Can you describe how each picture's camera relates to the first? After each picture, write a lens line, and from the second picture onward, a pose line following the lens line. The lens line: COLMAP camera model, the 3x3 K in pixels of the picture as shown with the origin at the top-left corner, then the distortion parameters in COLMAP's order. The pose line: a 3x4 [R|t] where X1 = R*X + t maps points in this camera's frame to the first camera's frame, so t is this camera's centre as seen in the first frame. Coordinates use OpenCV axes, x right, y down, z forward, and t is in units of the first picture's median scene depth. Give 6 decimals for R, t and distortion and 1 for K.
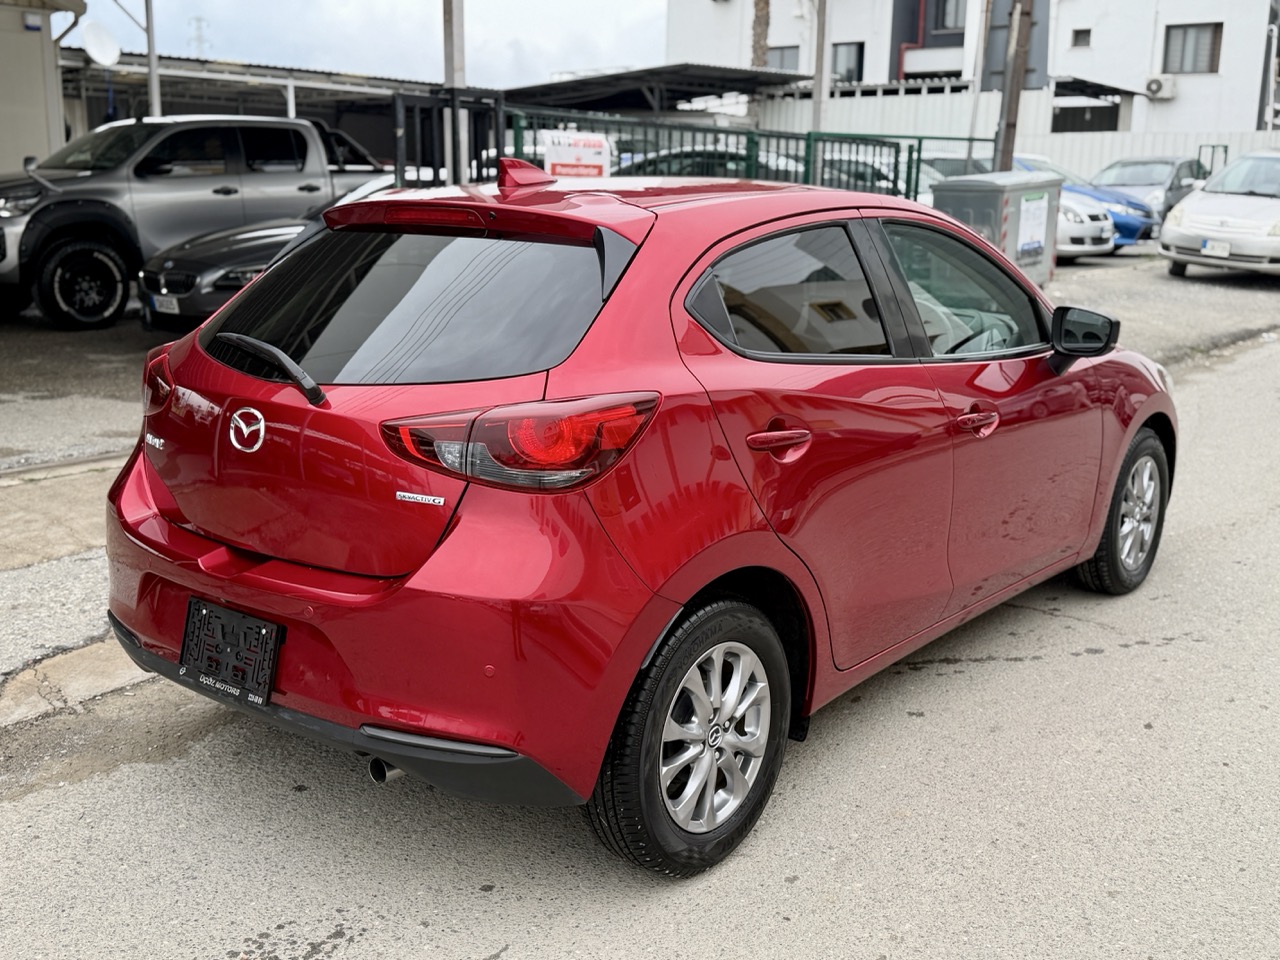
lens RADIAL K [[1330.4, 0, 634.5], [0, 1330.4, 459.5], [0, 0, 1]] dist [0.141881, -0.297134]
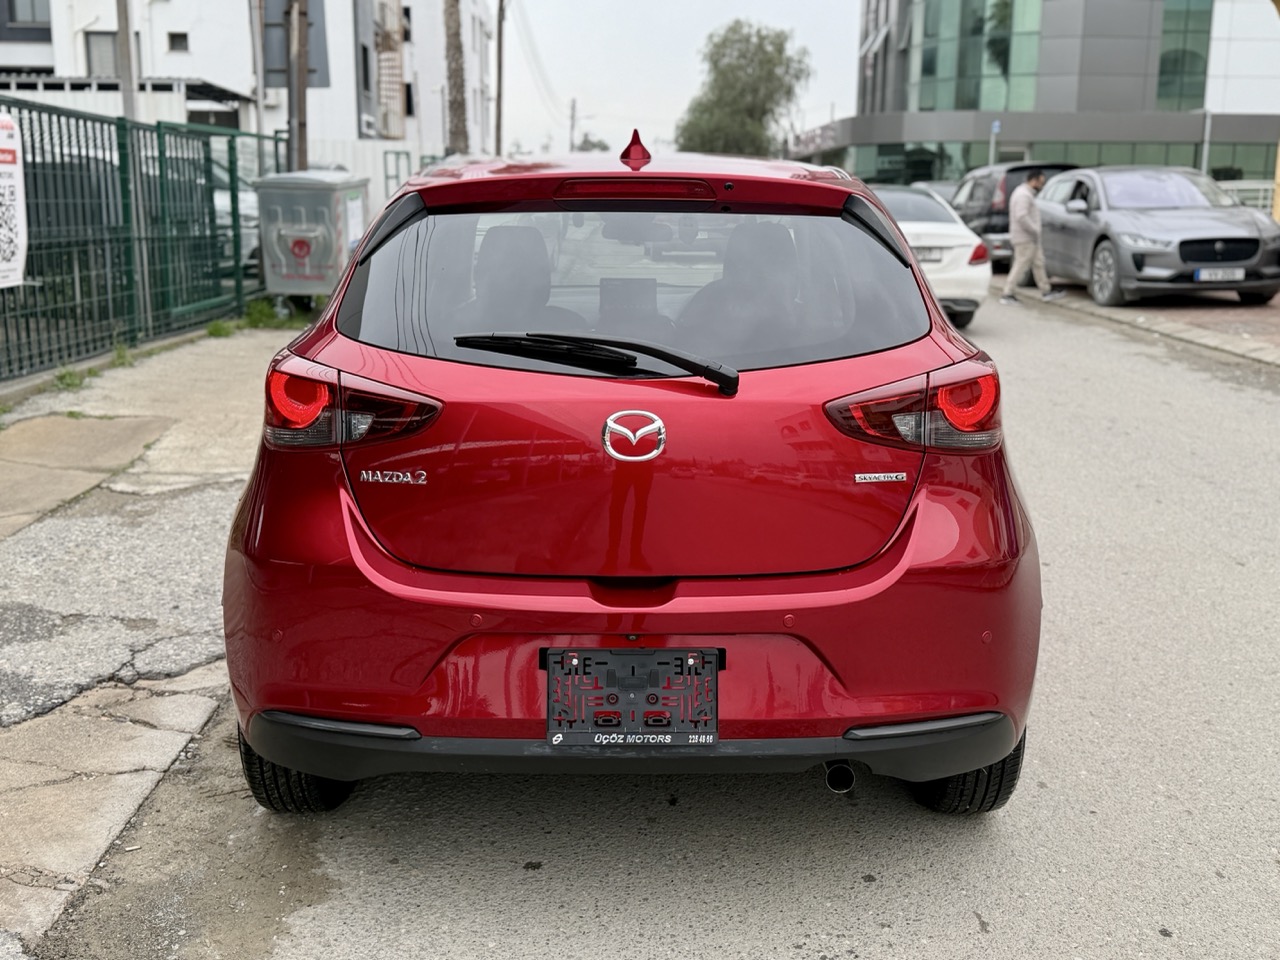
lens RADIAL K [[1330.4, 0, 634.5], [0, 1330.4, 459.5], [0, 0, 1]] dist [0.141881, -0.297134]
pose [[0.771317, -0.125692, 0.623916, -0.202321], [0.129187, 0.990817, 0.039899, -0.010034], [-0.623202, 0.049827, 0.780472, 0.084001]]
